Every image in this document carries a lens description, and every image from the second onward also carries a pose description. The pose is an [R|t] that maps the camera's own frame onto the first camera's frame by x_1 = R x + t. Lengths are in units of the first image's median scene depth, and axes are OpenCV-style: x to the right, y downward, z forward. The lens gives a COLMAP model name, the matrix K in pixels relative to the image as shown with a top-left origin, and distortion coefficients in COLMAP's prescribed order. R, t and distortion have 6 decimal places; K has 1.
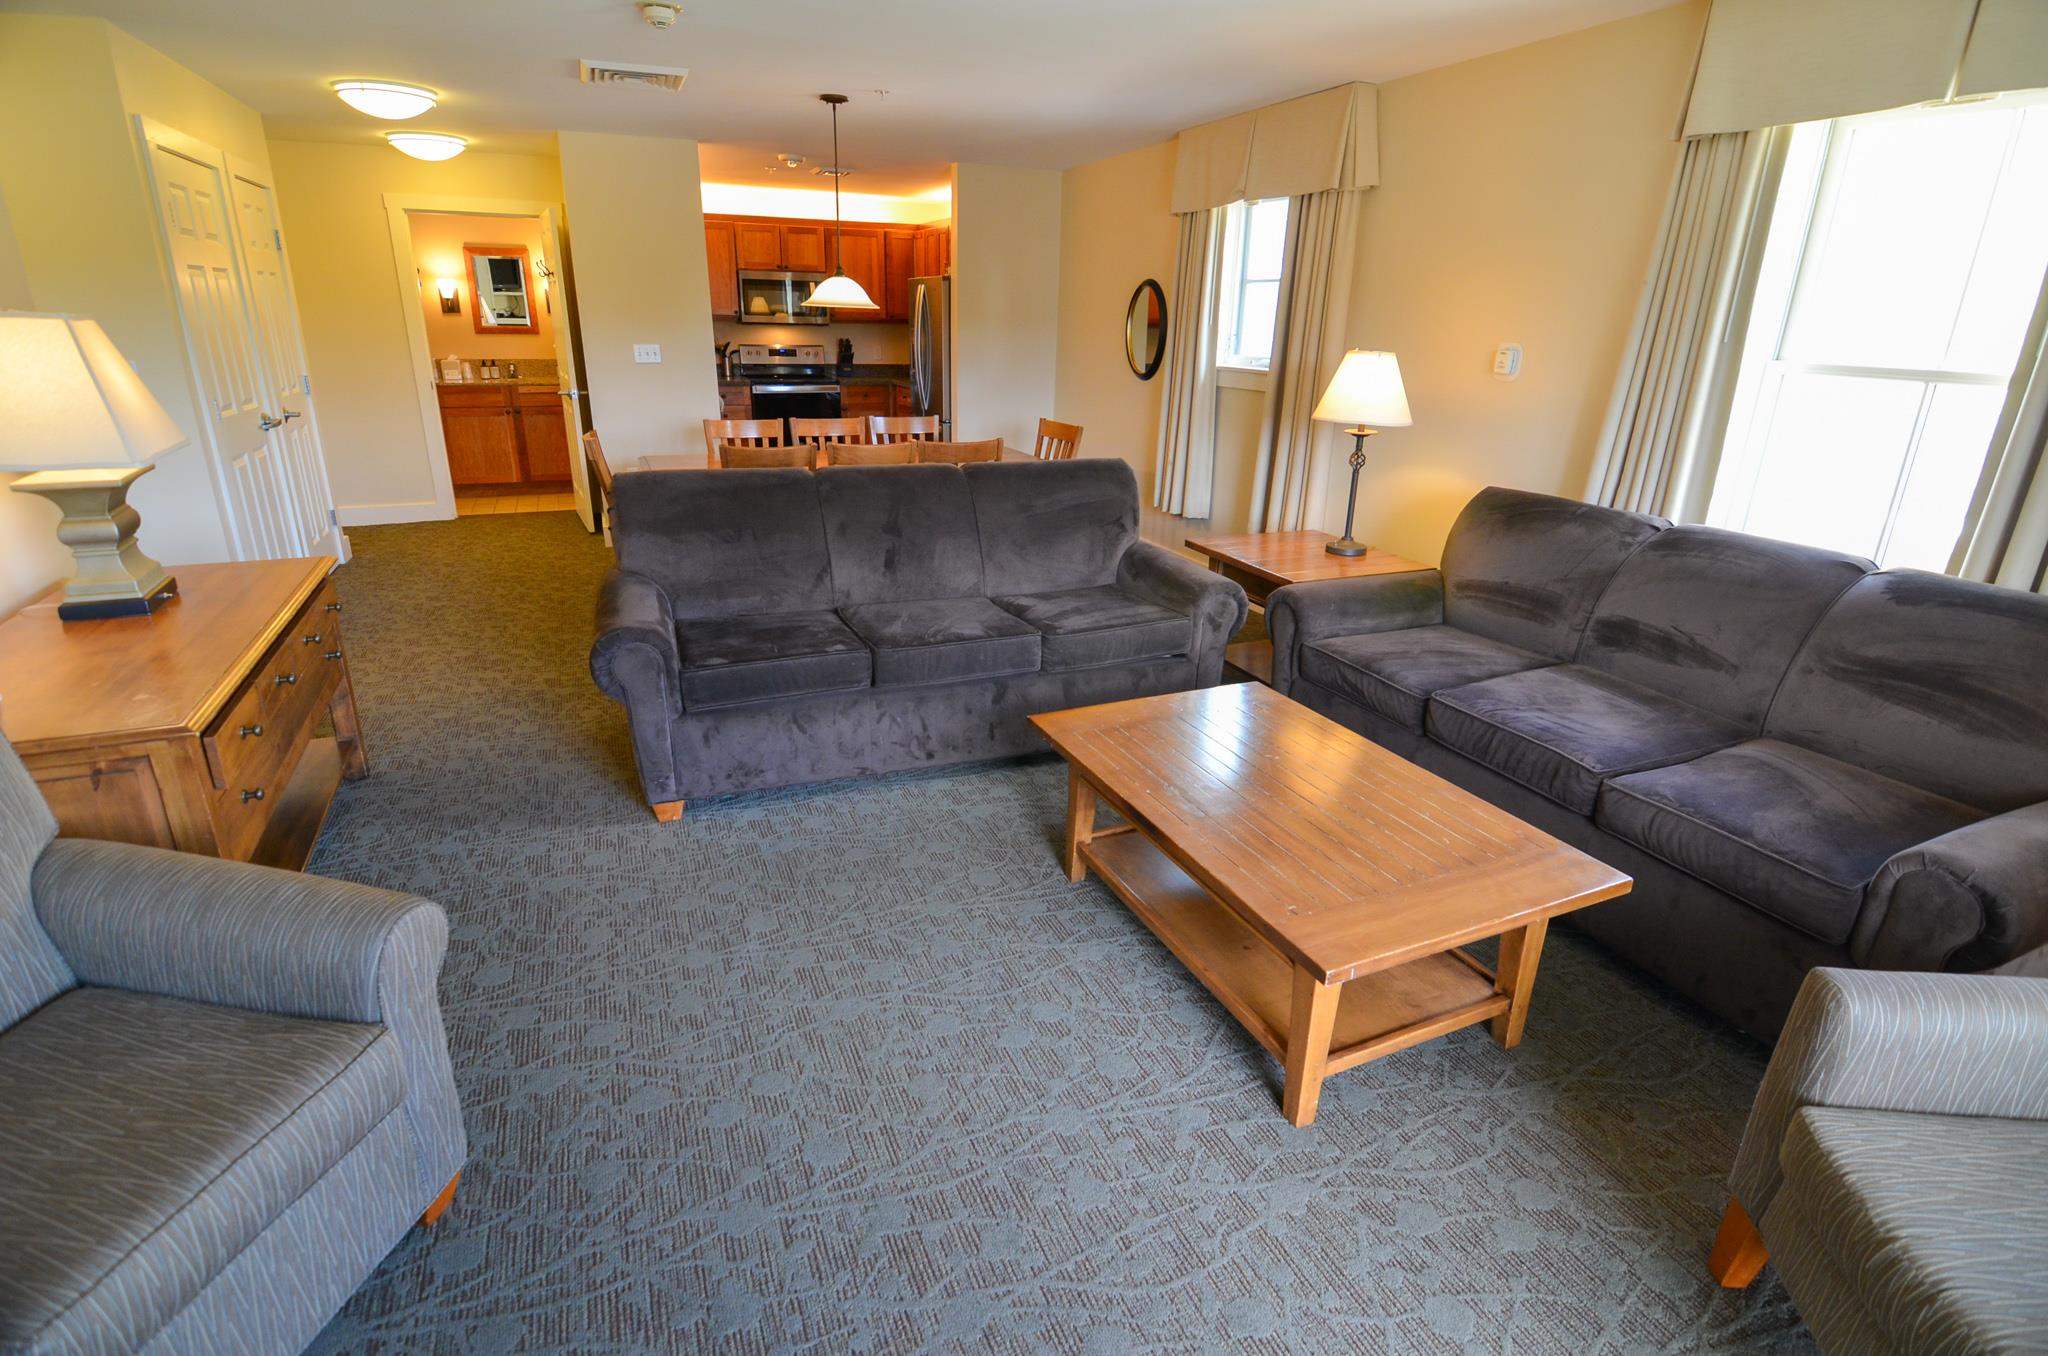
lens RADIAL K [[997.1, 0, 1025.8], [0, 997.1, 676.9], [0, 0, 1]] dist [-0.000786, -0.013937]
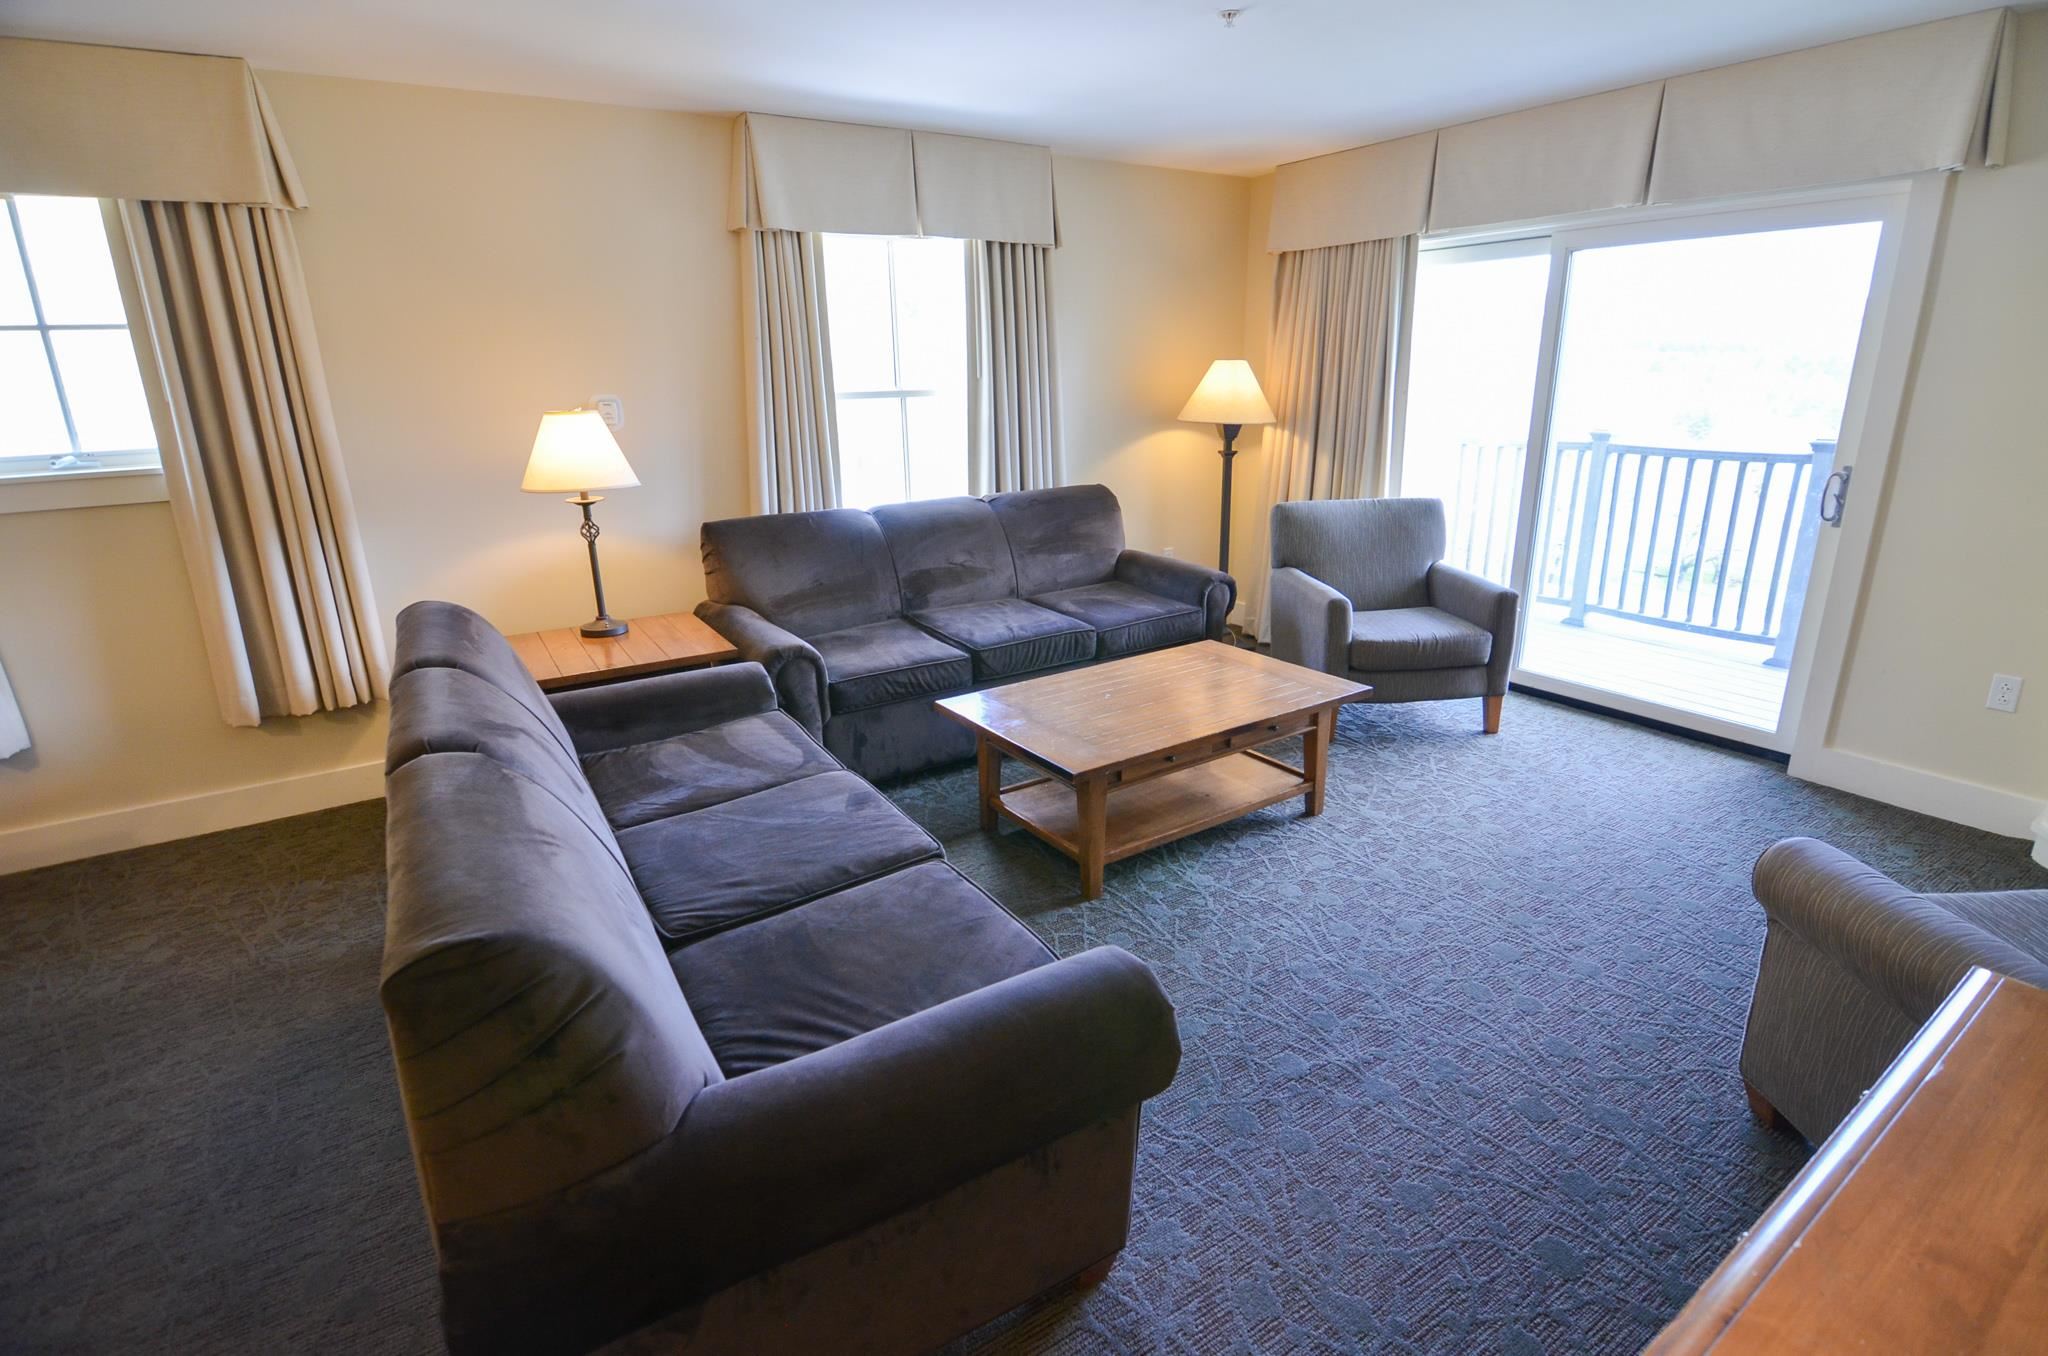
lens RADIAL K [[1027.9, 0, 1024.0], [0, 1027.9, 678.0], [0, 0, 1]] dist [-0.012333, 0.000155]
pose [[-0.168854, -0.302120, 0.938196, -0.653706], [0.350062, 0.871425, 0.343621, -0.292150], [-0.921382, 0.386449, -0.041383, 0.755998]]
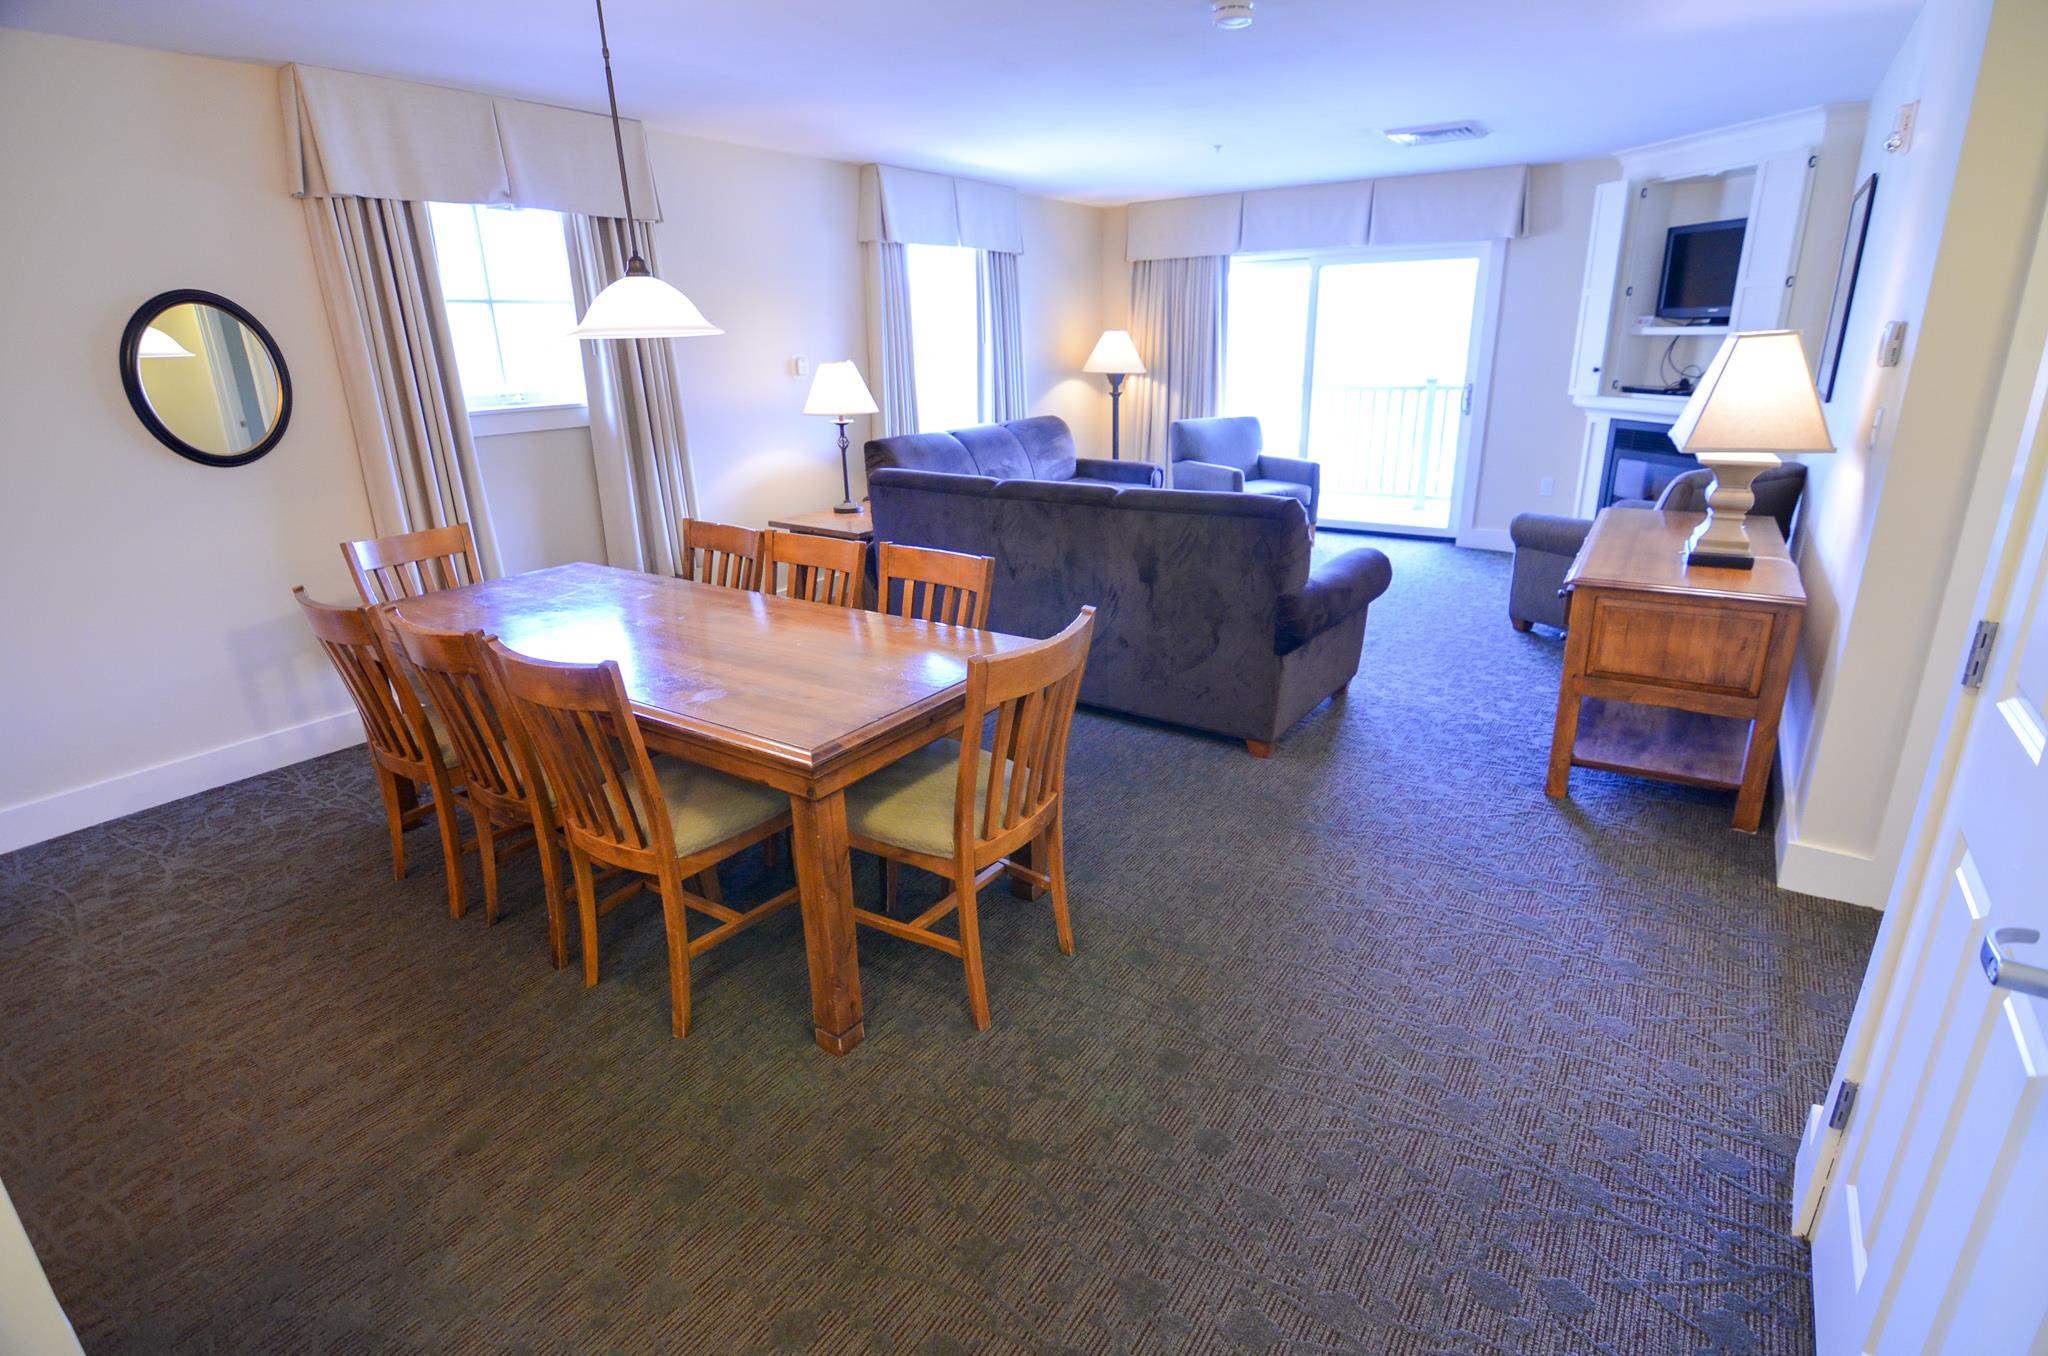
lens RADIAL K [[997.1, 0, 1025.8], [0, 997.1, 676.9], [0, 0, 1]] dist [-0.000786, -0.013937]
pose [[-0.536292, -0.280842, 0.795939, -1.001901], [0.296837, 0.820019, 0.489342, -0.564767], [-0.790113, 0.498695, -0.356405, 1.496181]]
